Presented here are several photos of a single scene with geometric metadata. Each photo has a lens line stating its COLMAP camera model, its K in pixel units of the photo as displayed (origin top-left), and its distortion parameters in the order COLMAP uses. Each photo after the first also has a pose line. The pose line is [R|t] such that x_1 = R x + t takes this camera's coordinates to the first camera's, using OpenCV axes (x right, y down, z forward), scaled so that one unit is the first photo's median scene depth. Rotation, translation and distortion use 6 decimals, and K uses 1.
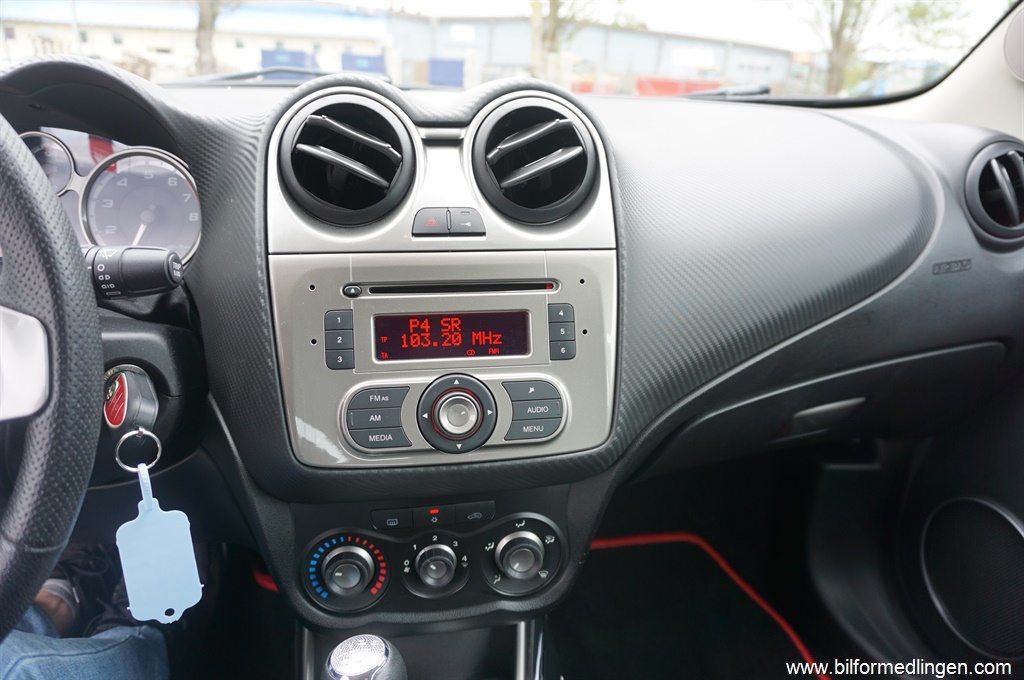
lens RADIAL K [[686.4, 0, 512.4], [0, 686.4, 330.6], [0, 0, 1]] dist [-0.048980, 0.038596]
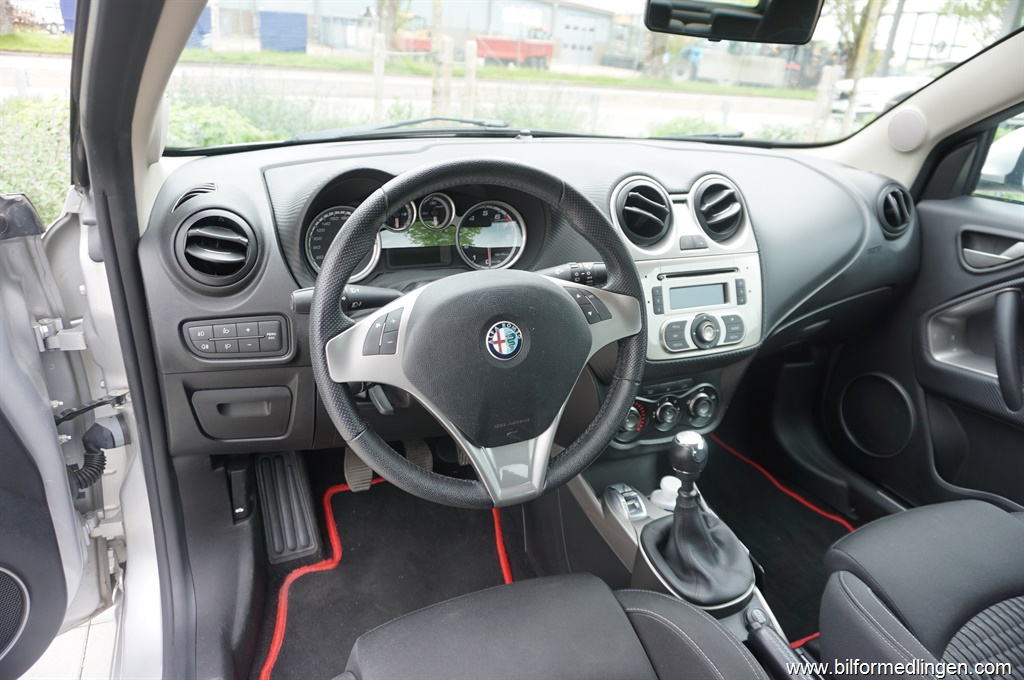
lens RADIAL K [[686.4, 0, 512.4], [0, 686.4, 330.6], [0, 0, 1]] dist [-0.048980, 0.038596]
pose [[0.972016, -0.061643, 0.226683, -1.111506], [0.048232, 0.996768, 0.064238, -0.049431], [-0.229910, -0.051507, 0.971848, -0.921864]]
